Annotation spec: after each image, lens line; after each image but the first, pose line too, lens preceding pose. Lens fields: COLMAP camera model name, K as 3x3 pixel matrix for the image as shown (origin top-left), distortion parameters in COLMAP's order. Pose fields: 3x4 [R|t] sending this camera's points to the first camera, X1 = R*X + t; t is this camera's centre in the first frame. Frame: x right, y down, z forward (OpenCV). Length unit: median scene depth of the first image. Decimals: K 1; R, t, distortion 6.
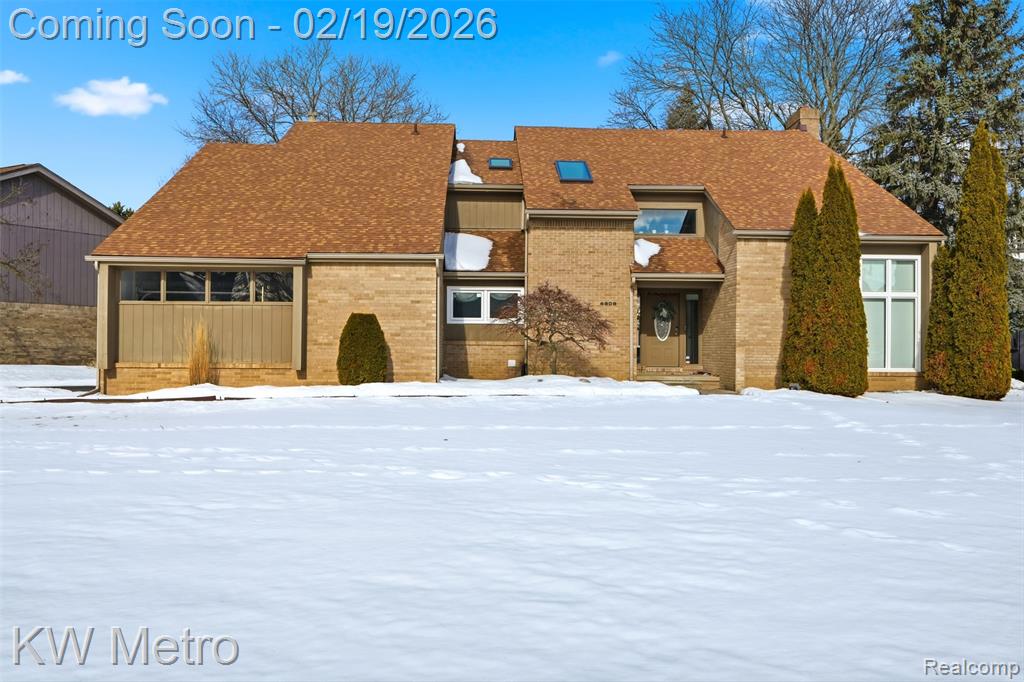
lens RADIAL K [[952.9, 0, 512.1], [0, 952.9, 340.6], [0, 0, 1]] dist [-0.017508, 0.000000]
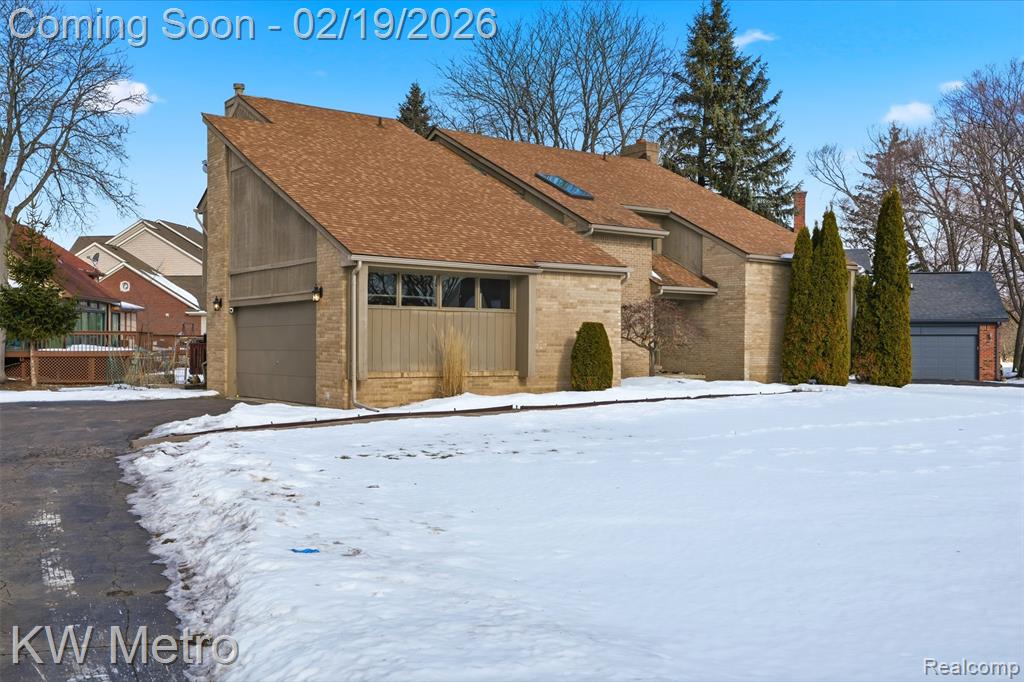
lens RADIAL K [[1015.3, 0, 512.2], [0, 1015.3, 343.0], [0, 0, 1]] dist [-0.001288, 0.000000]
pose [[0.819371, -0.001162, 0.573262, -0.845503], [-0.006102, 0.999924, 0.010748, -0.016510], [-0.573231, -0.012304, 0.819302, 0.122578]]
